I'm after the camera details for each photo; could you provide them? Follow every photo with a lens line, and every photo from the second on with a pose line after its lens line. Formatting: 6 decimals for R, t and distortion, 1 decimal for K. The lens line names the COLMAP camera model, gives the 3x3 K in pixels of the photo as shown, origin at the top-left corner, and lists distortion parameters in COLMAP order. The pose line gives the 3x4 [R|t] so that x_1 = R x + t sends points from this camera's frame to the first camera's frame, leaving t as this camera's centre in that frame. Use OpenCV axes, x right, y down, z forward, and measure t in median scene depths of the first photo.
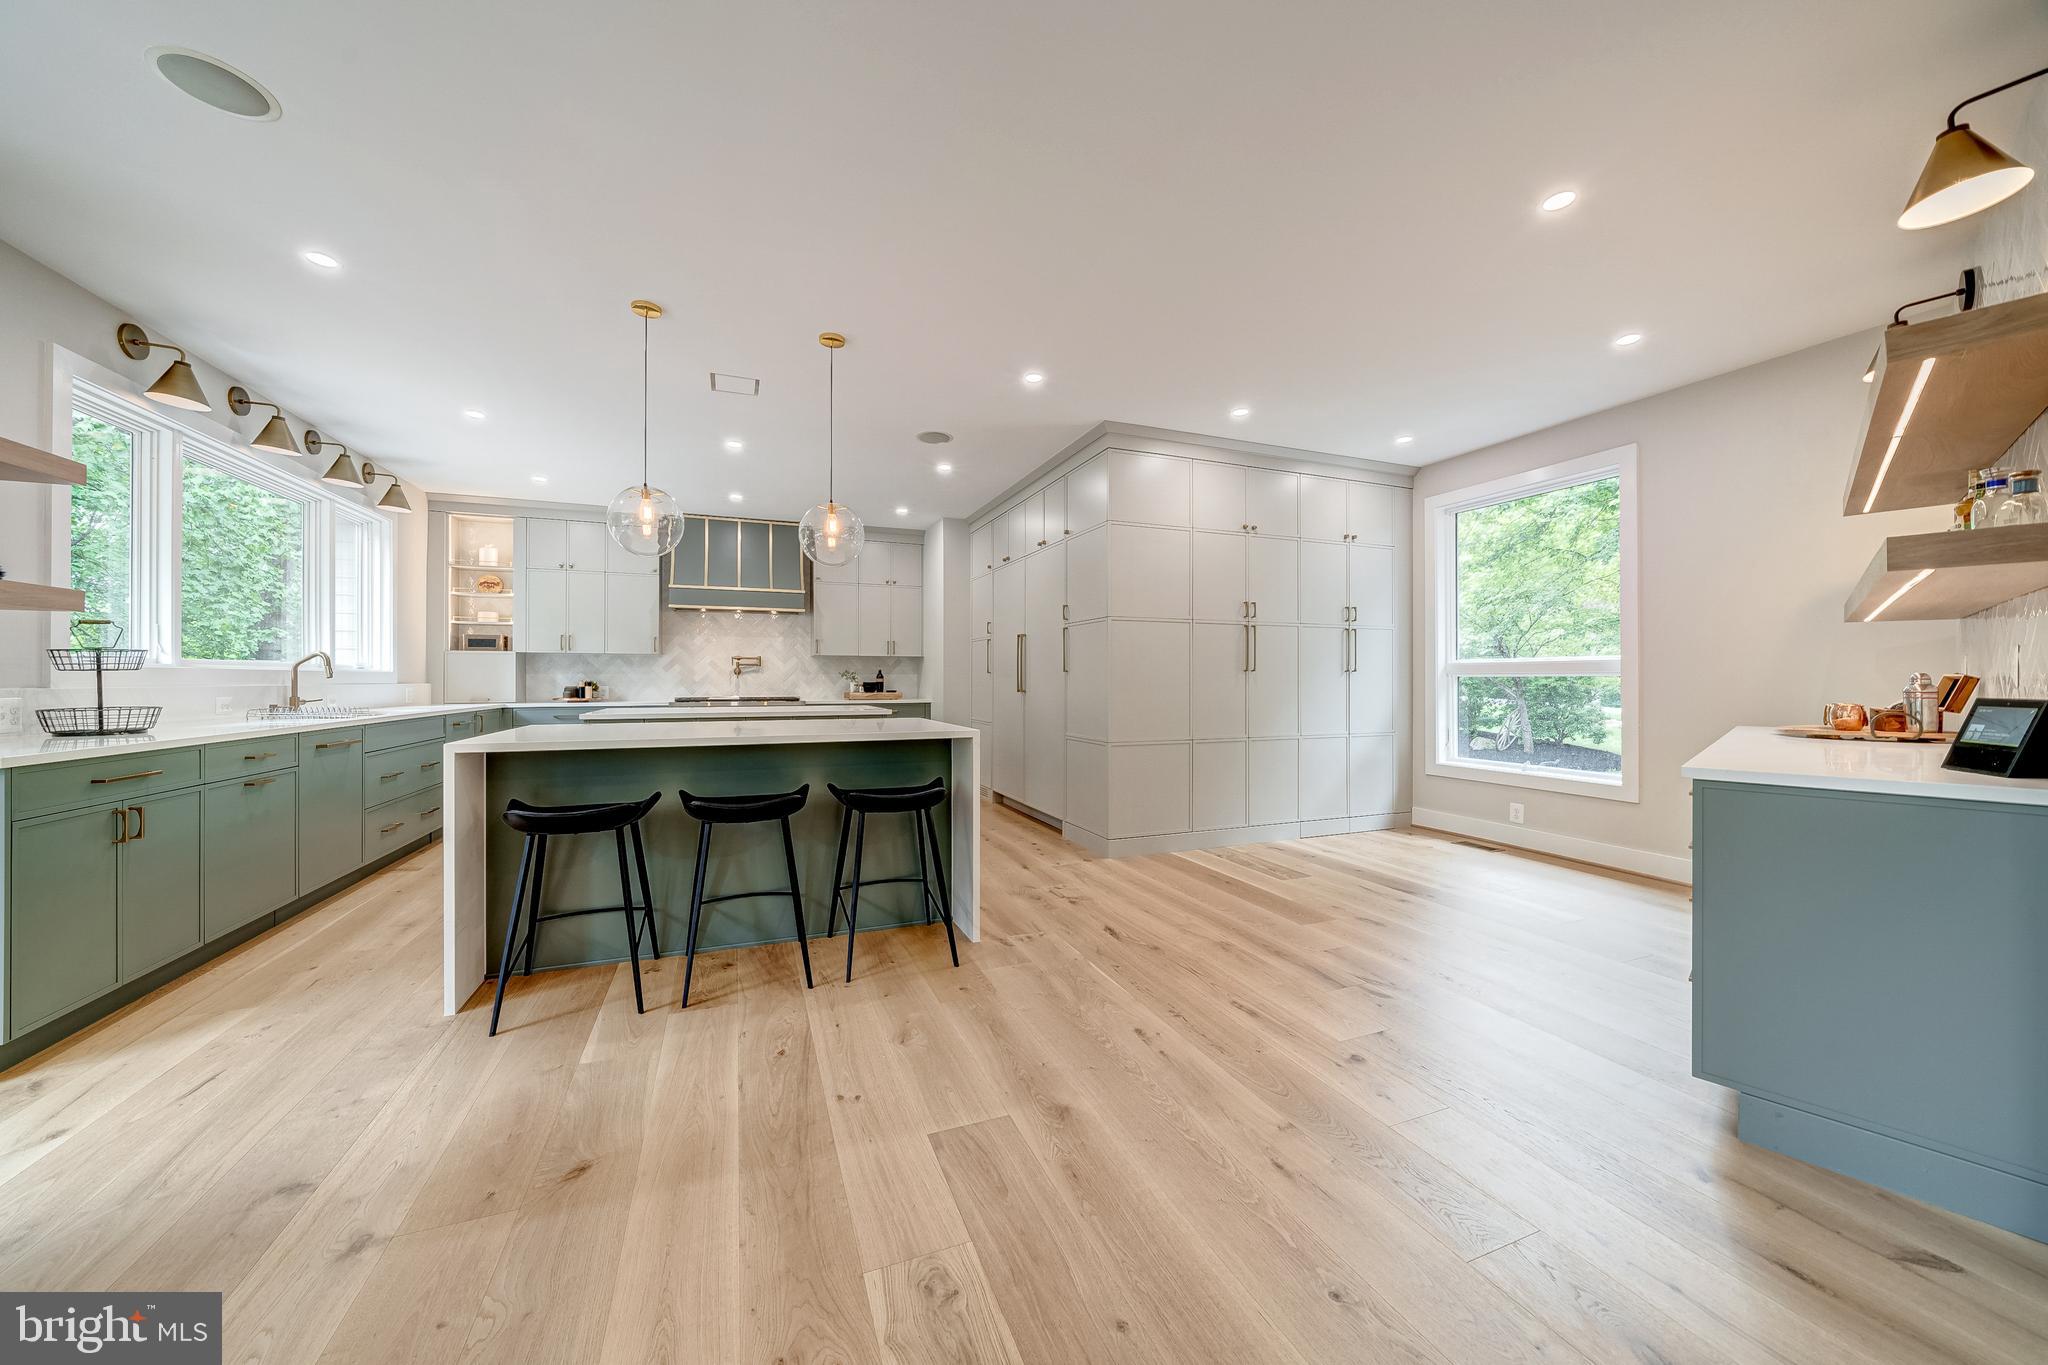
lens RADIAL K [[702.6, 0, 1014.0], [0, 702.6, 677.0], [0, 0, 1]] dist [-0.005162, 0.000302]
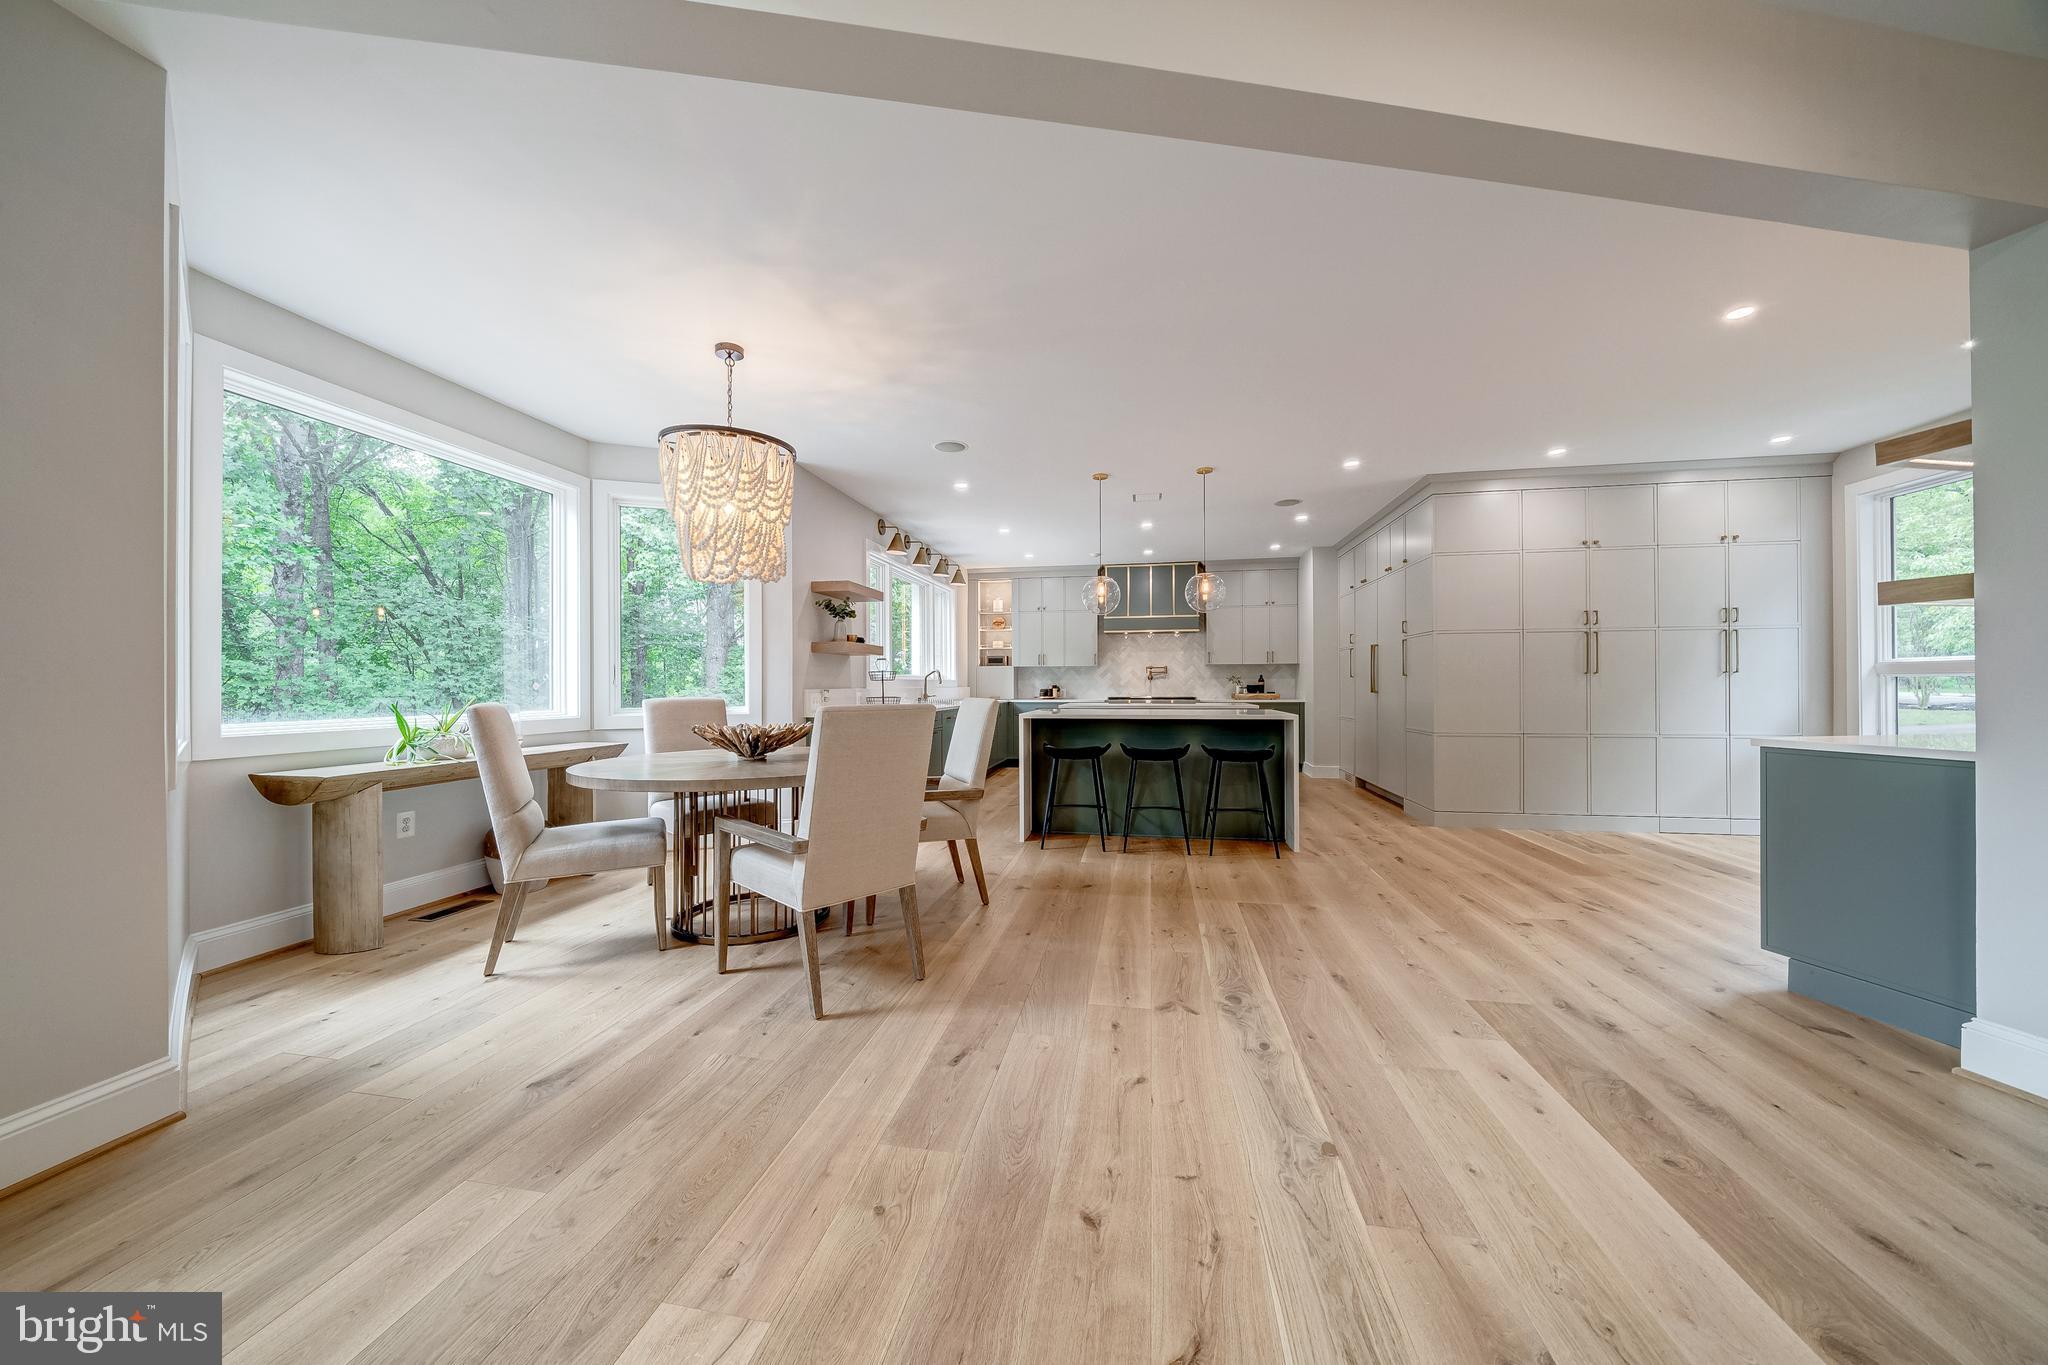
lens RADIAL K [[702.6, 0, 1018.4], [0, 702.6, 688.5], [0, 0, 1]] dist [-0.005162, 0.000302]
pose [[0.846227, -0.001318, -0.532821, 0.170782], [0.006599, 0.999946, 0.008007, 0.000487], [0.532781, -0.010291, 0.846190, -0.428079]]
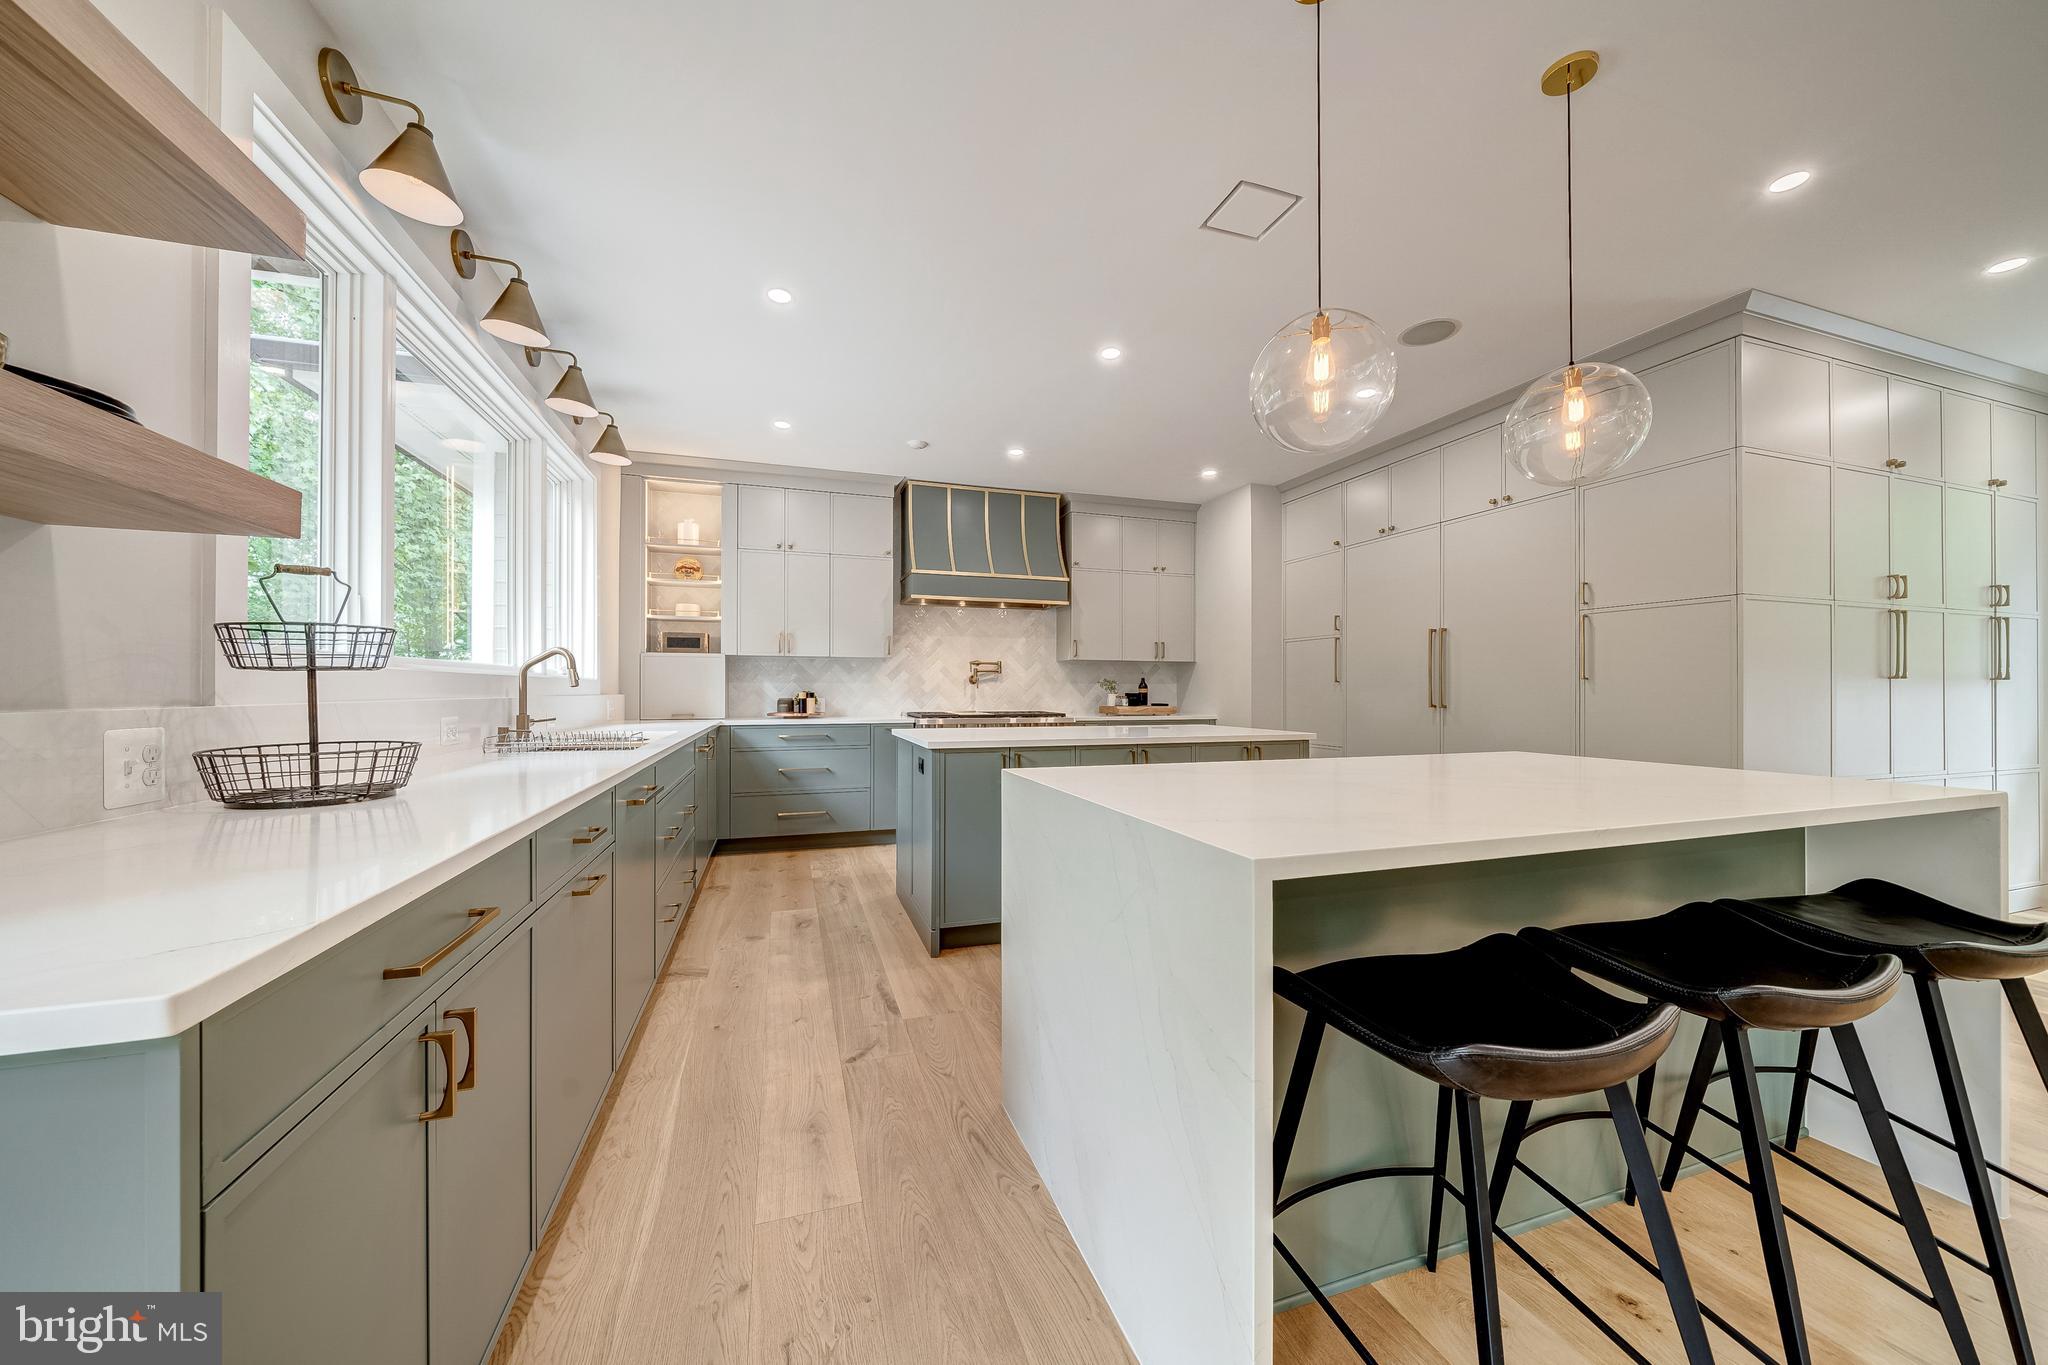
lens RADIAL K [[702.6, 0, 1035.7], [0, 702.6, 688.4], [0, 0, 1]] dist [-0.005162, 0.000302]
pose [[0.999452, 0.001301, -0.033080, -0.479708], [-0.001273, 0.999999, 0.000864, 0.001694], [0.033081, -0.000821, 0.999452, 0.320497]]
